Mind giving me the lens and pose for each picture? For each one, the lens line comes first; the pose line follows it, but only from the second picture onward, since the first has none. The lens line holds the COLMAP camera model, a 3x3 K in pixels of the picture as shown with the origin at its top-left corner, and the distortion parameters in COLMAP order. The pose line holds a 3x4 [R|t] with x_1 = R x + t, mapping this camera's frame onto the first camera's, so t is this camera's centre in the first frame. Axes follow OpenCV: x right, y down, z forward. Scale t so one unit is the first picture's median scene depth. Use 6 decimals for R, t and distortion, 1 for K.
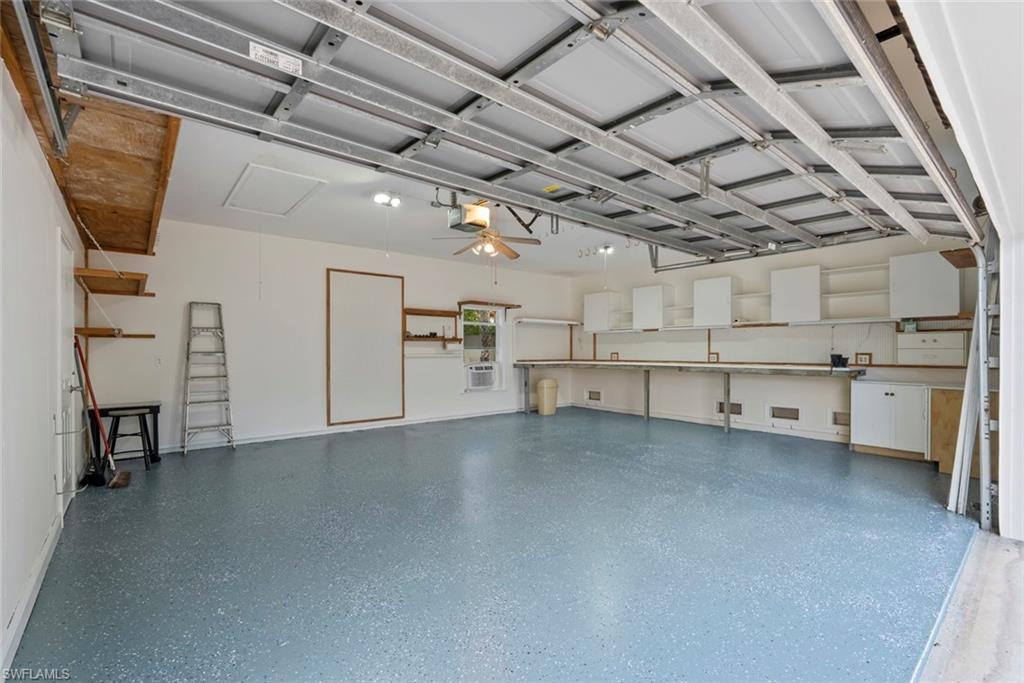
lens RADIAL K [[456.3, 0, 507.5], [0, 456.3, 348.1], [0, 0, 1]] dist [0.001036, -0.000358]
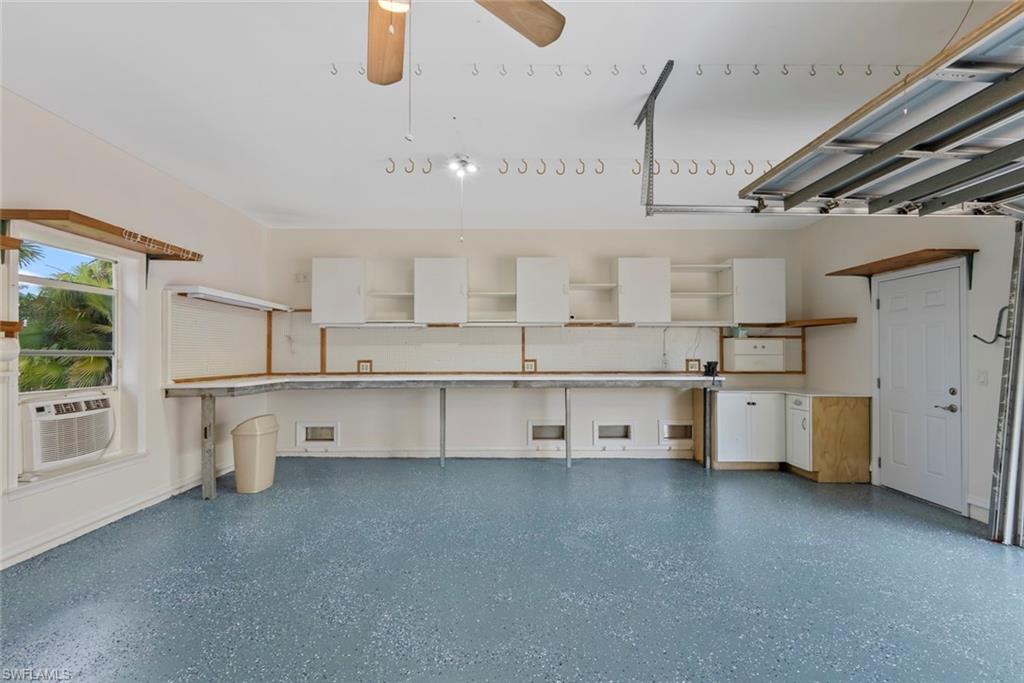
lens RADIAL K [[456.3, 0, 510.3], [0, 456.3, 347.8], [0, 0, 1]] dist [0.001036, -0.000358]
pose [[0.628271, 0.010209, 0.777927, -0.137219], [-0.003374, 0.999940, -0.010398, -0.001136], [-0.777987, 0.003908, 0.628268, 0.544513]]
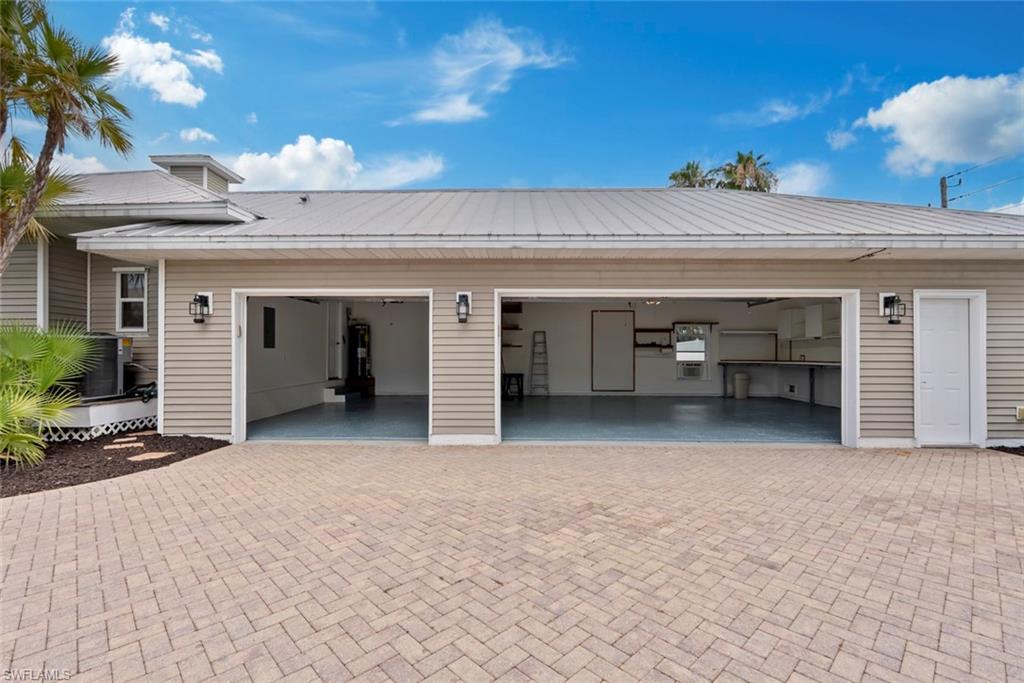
lens RADIAL K [[456.3, 0, 512.0], [0, 456.3, 347.2], [0, 0, 1]] dist [0.001036, -0.000358]
pose [[0.761454, -0.004221, -0.648205, 0.523180], [-0.002020, 0.999958, -0.008884, 0.000312], [0.648215, 0.008074, 0.761414, -0.607955]]
